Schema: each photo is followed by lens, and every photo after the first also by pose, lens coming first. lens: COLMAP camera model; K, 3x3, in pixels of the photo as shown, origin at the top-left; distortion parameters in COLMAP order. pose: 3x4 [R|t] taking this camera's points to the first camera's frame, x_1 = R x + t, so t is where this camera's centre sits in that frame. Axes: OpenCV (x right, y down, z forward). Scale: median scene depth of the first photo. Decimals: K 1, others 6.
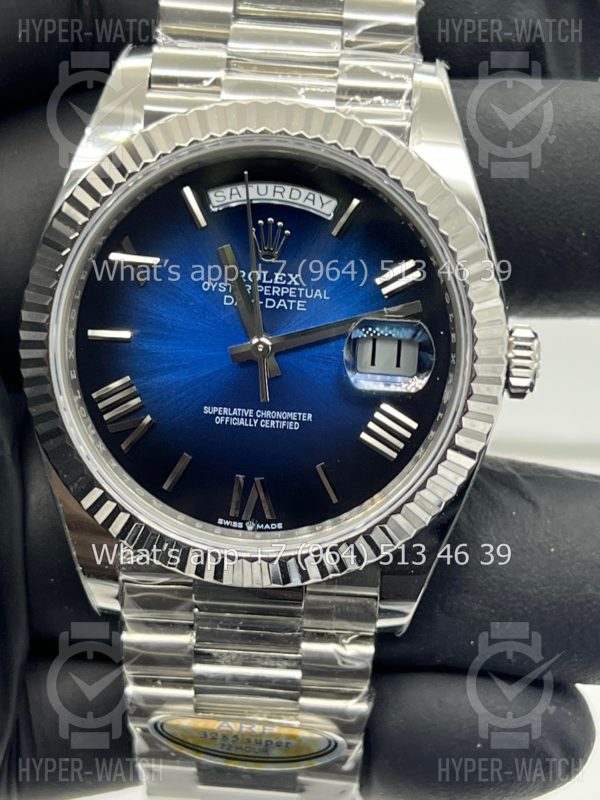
lens RADIAL K [[1705.0, 0, 303.2], [0, 1705.0, 406.0], [0, 0, 1]] dist [0.137108, 0.000000]
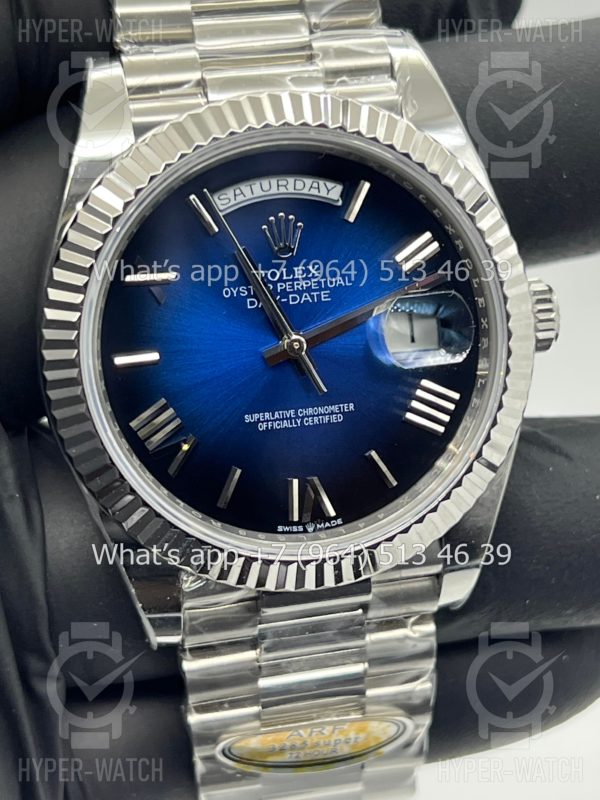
lens RADIAL K [[1705.0, 0, 297.6], [0, 1705.0, 405.2], [0, 0, 1]] dist [0.137108, 0.000000]
pose [[0.965225, -0.178141, 0.191330, -0.213806], [0.176367, 0.983970, 0.026403, -0.025758], [-0.192966, 0.008259, 0.981171, 0.041761]]
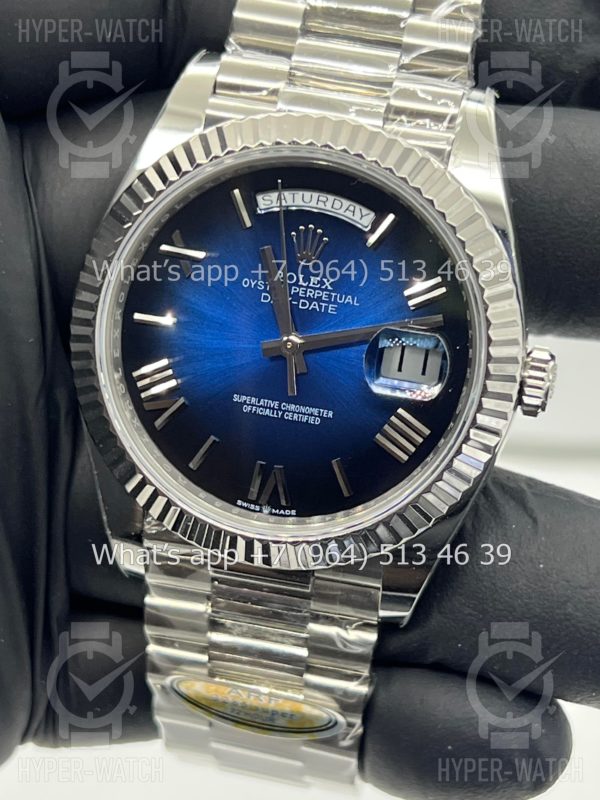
lens RADIAL K [[1705.0, 0, 301.0], [0, 1705.0, 399.5], [0, 0, 1]] dist [0.137108, 0.000000]
pose [[0.990424, 0.098667, -0.096562, 0.087285], [-0.097150, 0.995063, 0.020305, -0.022330], [0.098089, -0.010730, 0.995120, -0.061432]]
